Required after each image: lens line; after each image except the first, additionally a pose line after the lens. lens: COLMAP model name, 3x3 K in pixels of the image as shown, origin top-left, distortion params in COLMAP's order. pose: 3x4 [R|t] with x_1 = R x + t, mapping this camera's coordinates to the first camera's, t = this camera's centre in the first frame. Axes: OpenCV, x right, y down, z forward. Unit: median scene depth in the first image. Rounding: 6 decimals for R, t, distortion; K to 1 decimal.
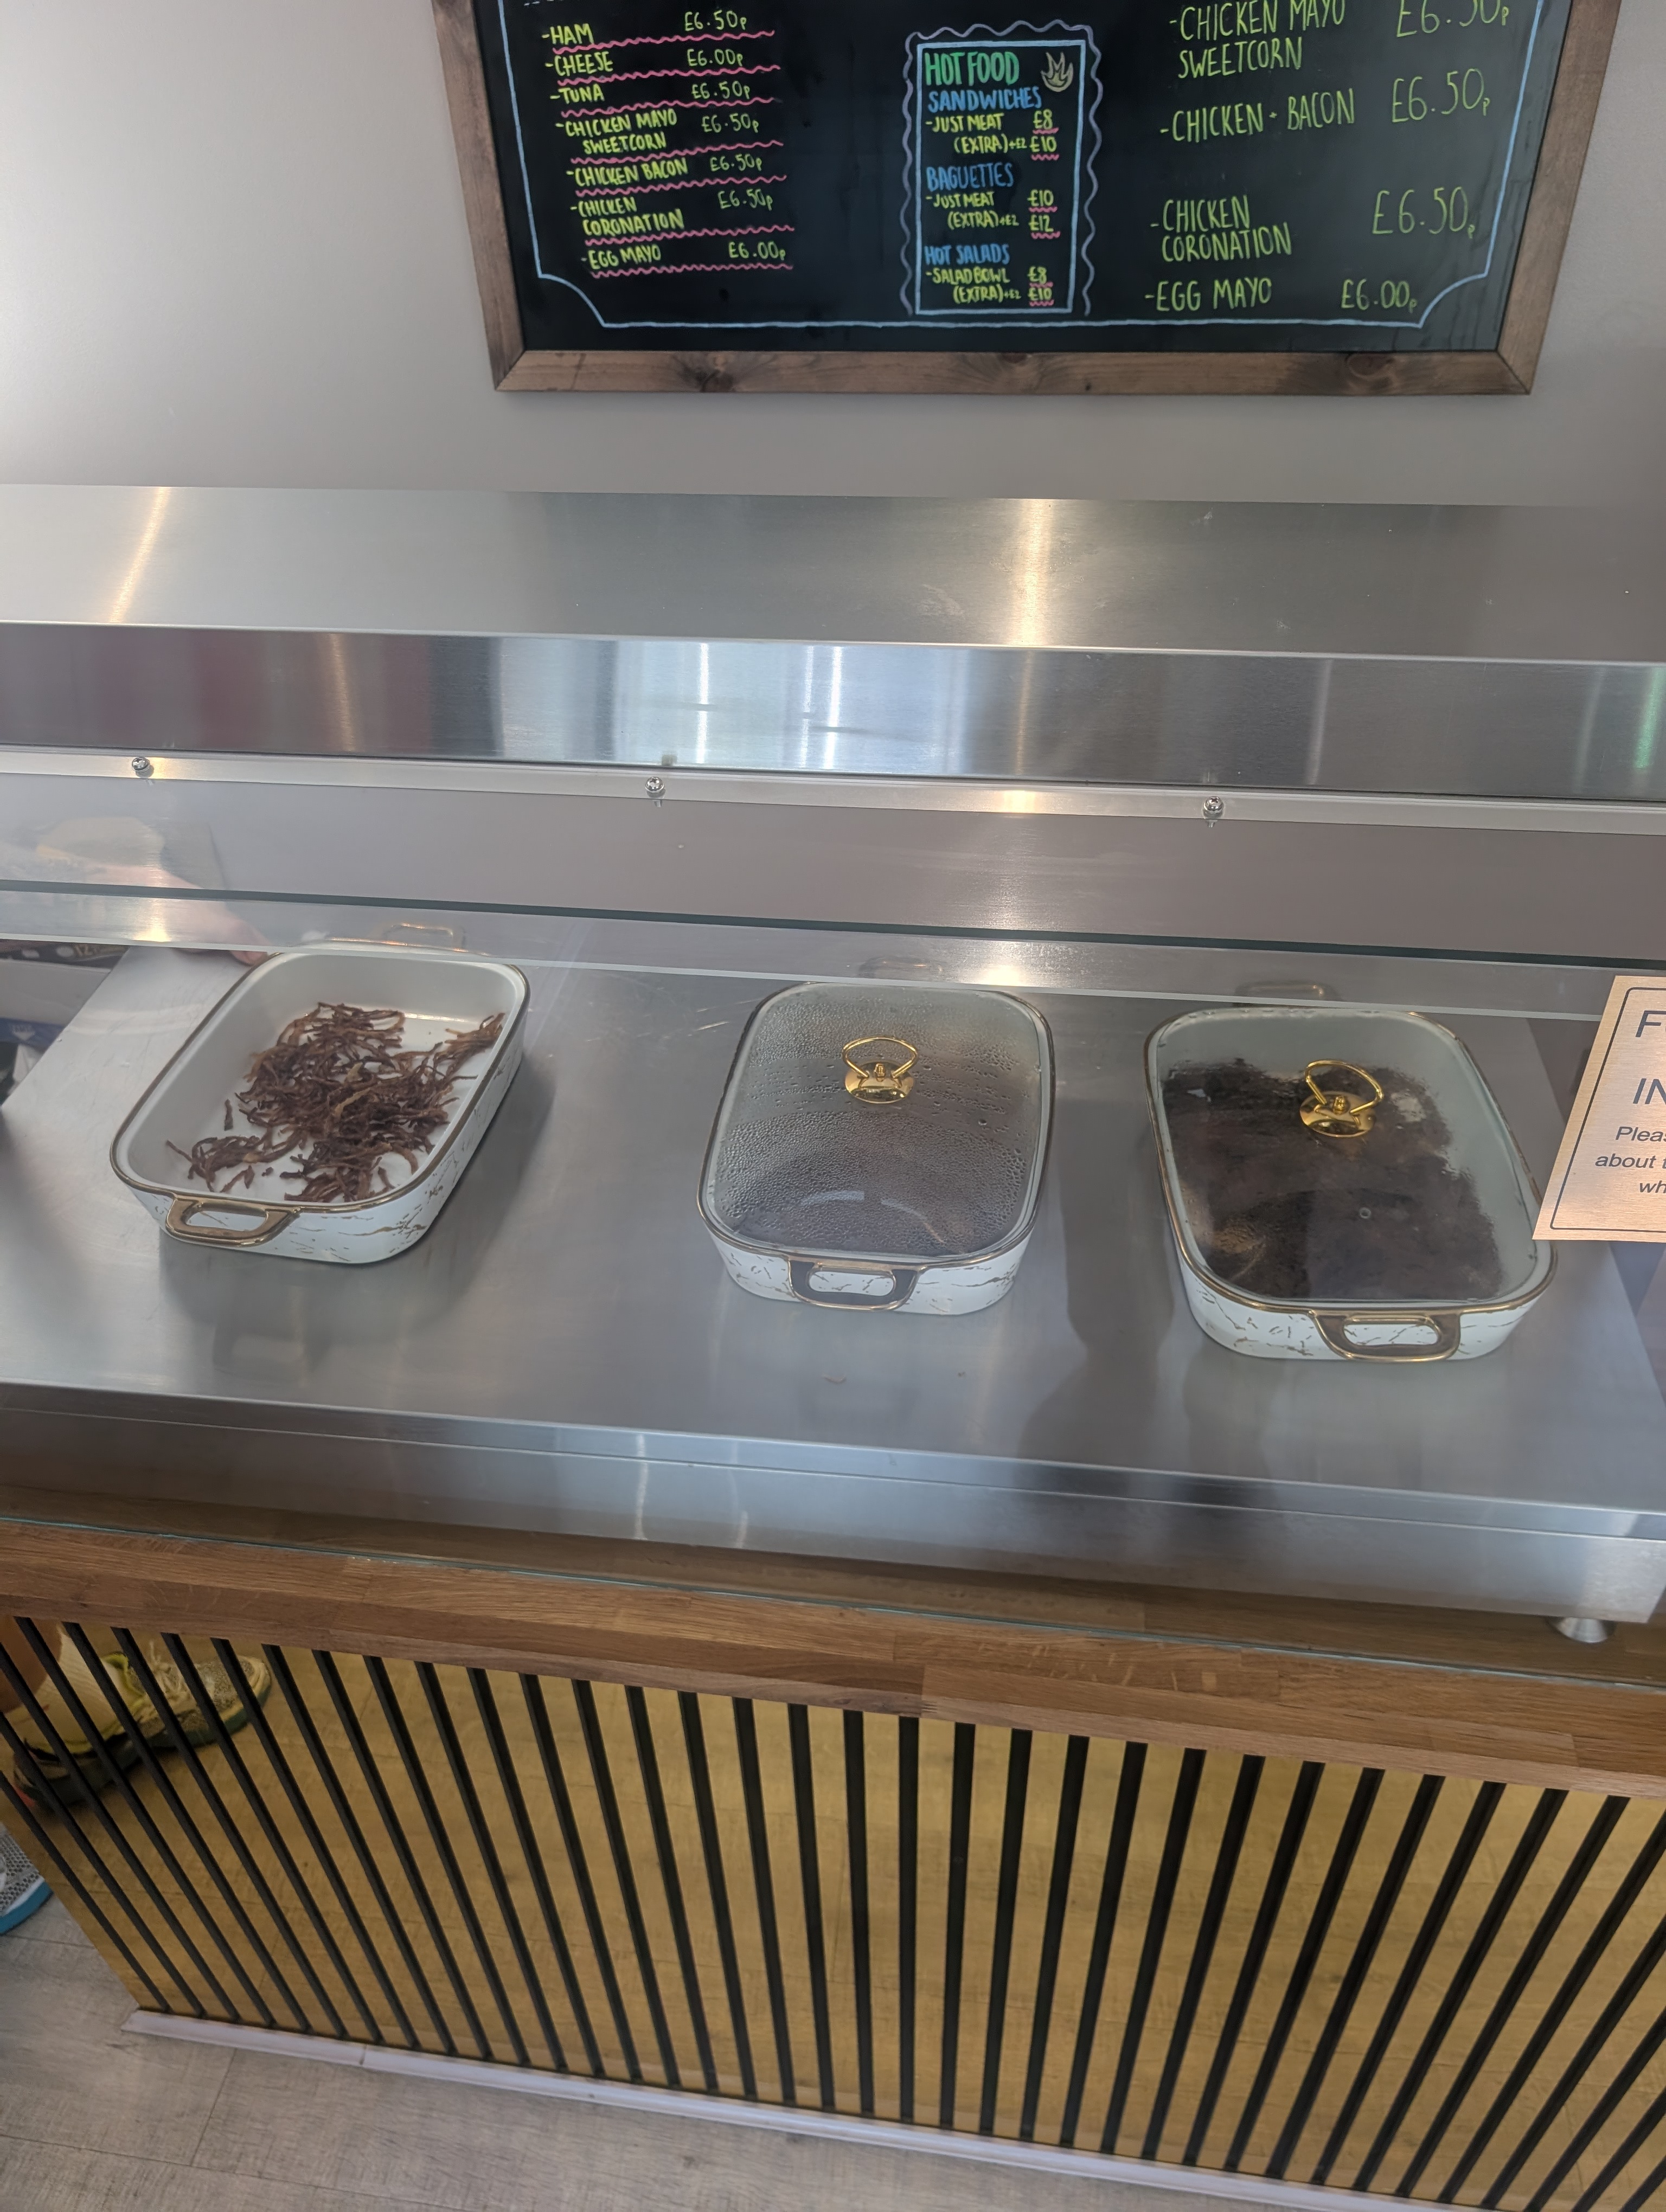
lens RADIAL K [[1564.3, 0, 835.1], [0, 1564.3, 1114.2], [0, 0, 1]] dist [-0.003688, -0.003980]
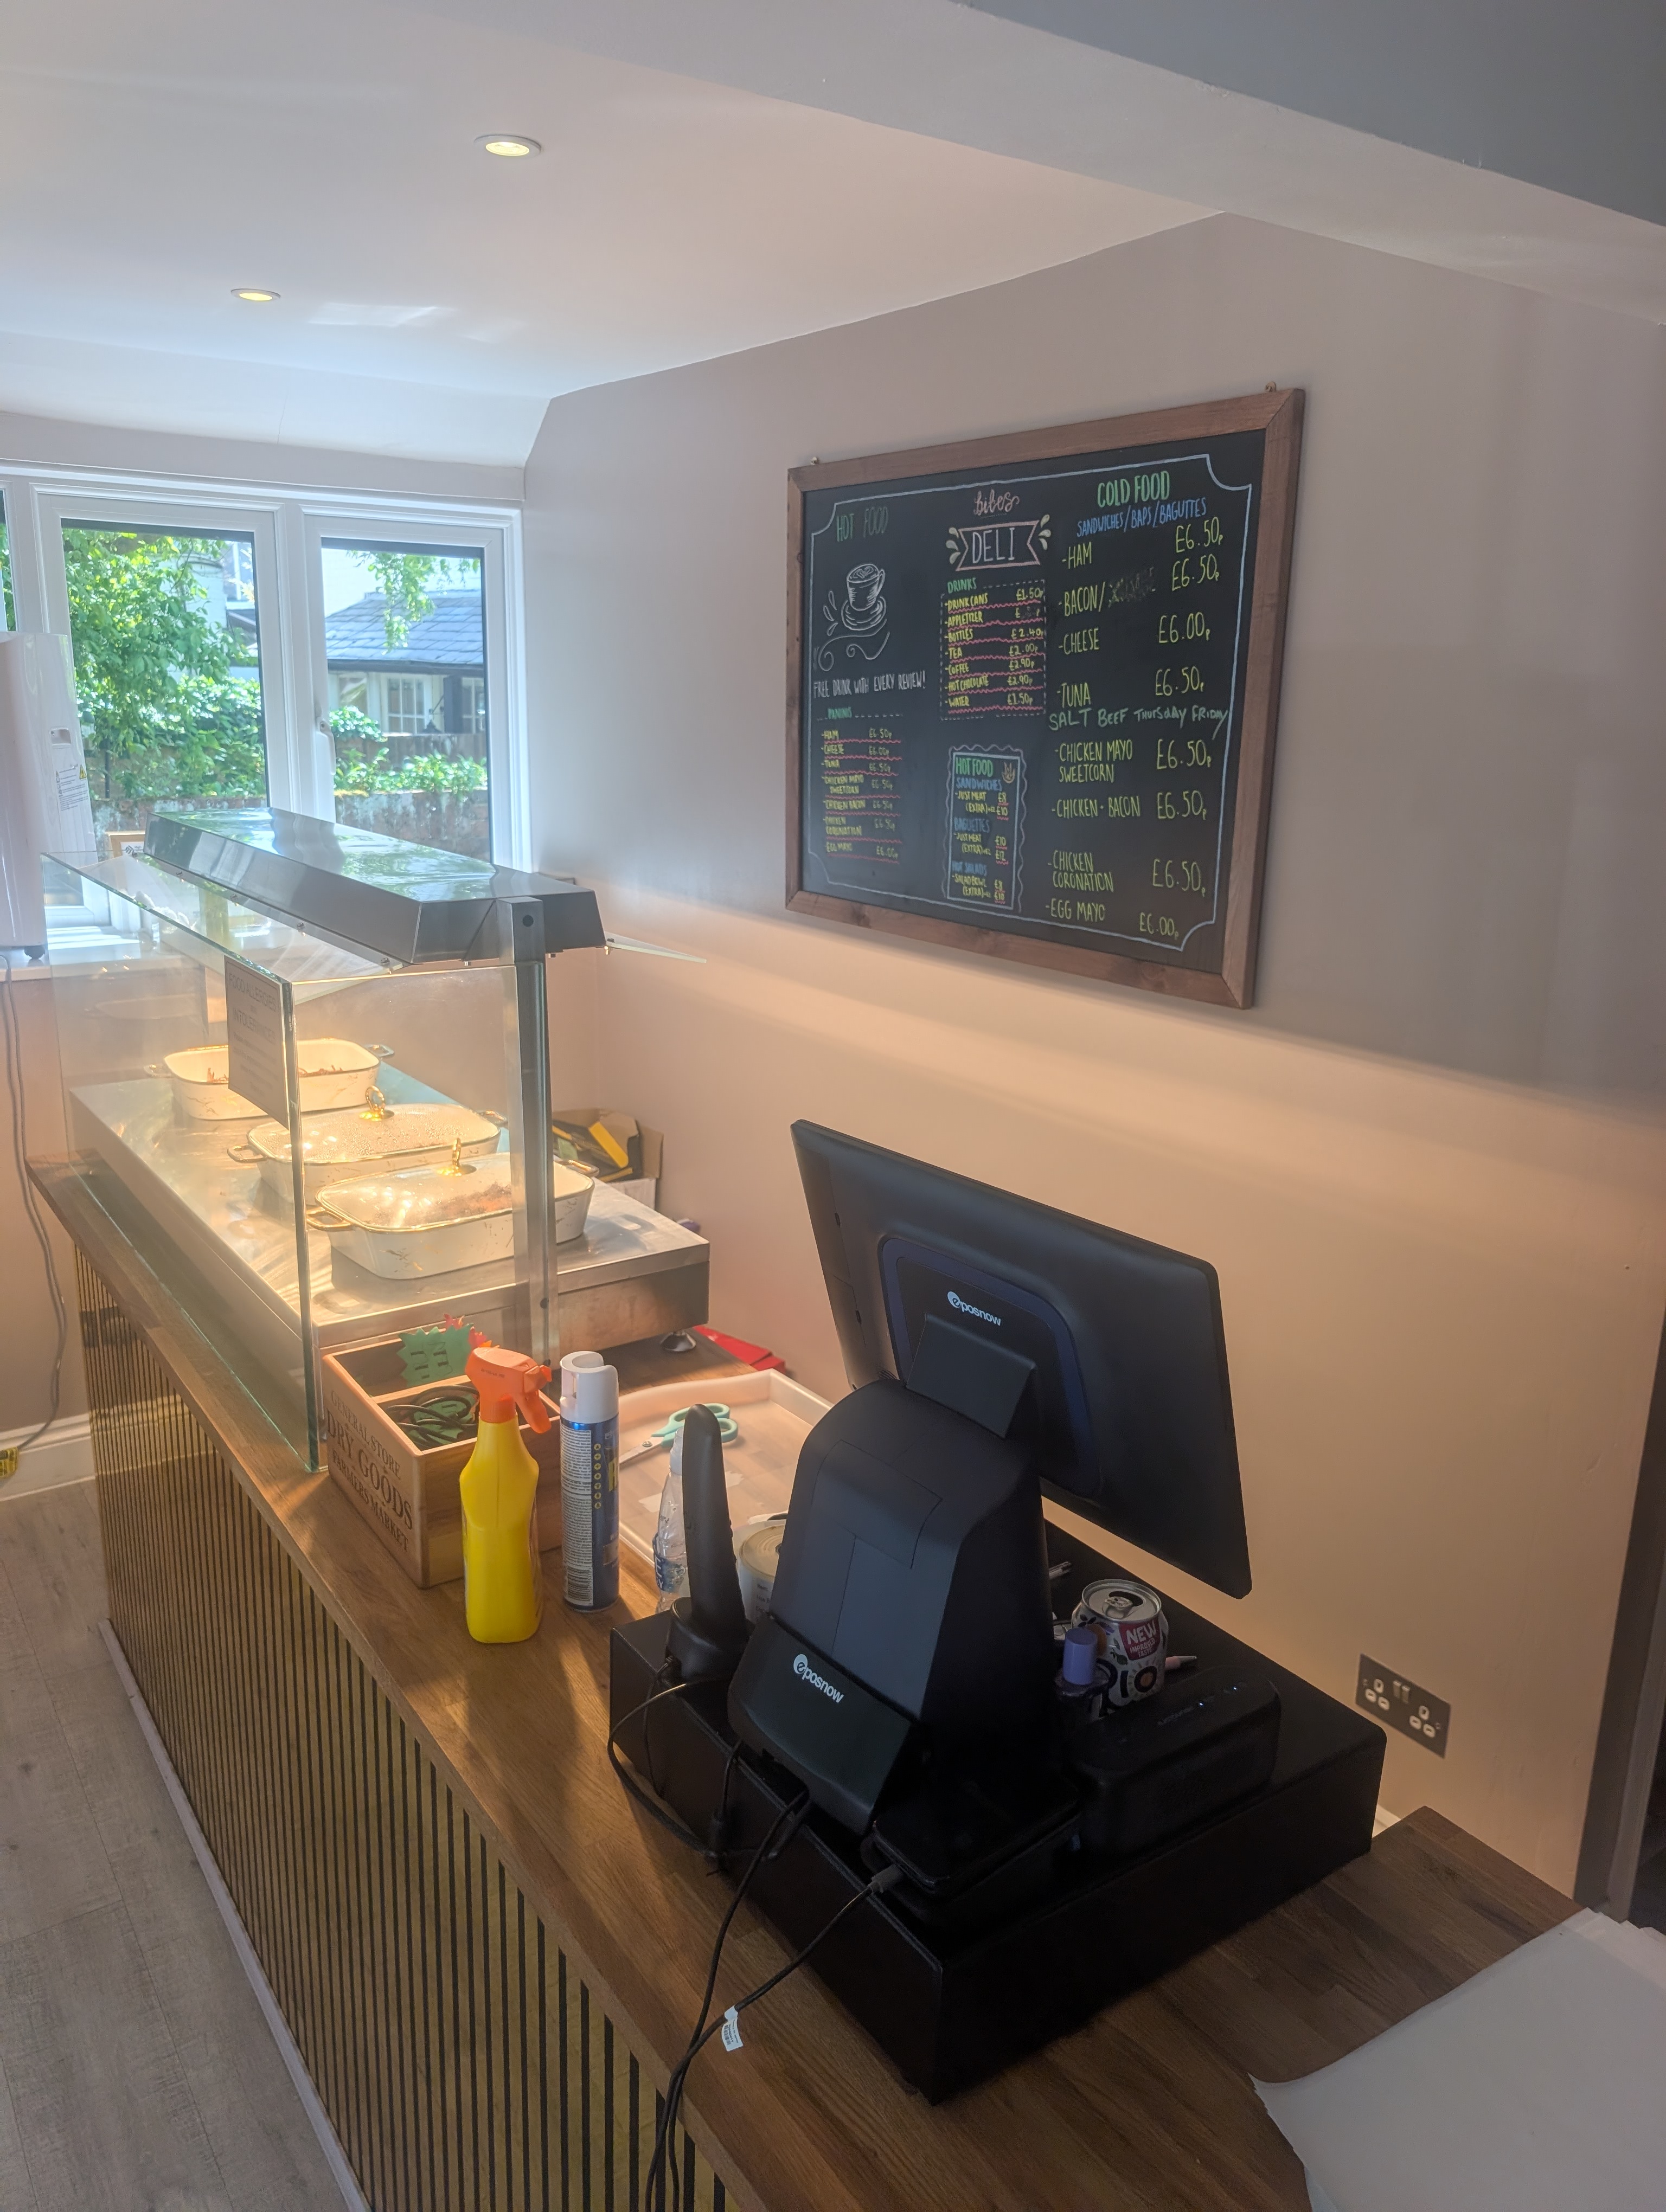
lens RADIAL K [[1564.3, 0, 832.9], [0, 1564.3, 1096.8], [0, 0, 1]] dist [-0.003688, -0.003980]
pose [[0.693075, 0.226984, -0.684196, 1.143213], [-0.484347, 0.849600, -0.208775, 0.042140], [0.533905, 0.476086, 0.698776, -0.067001]]
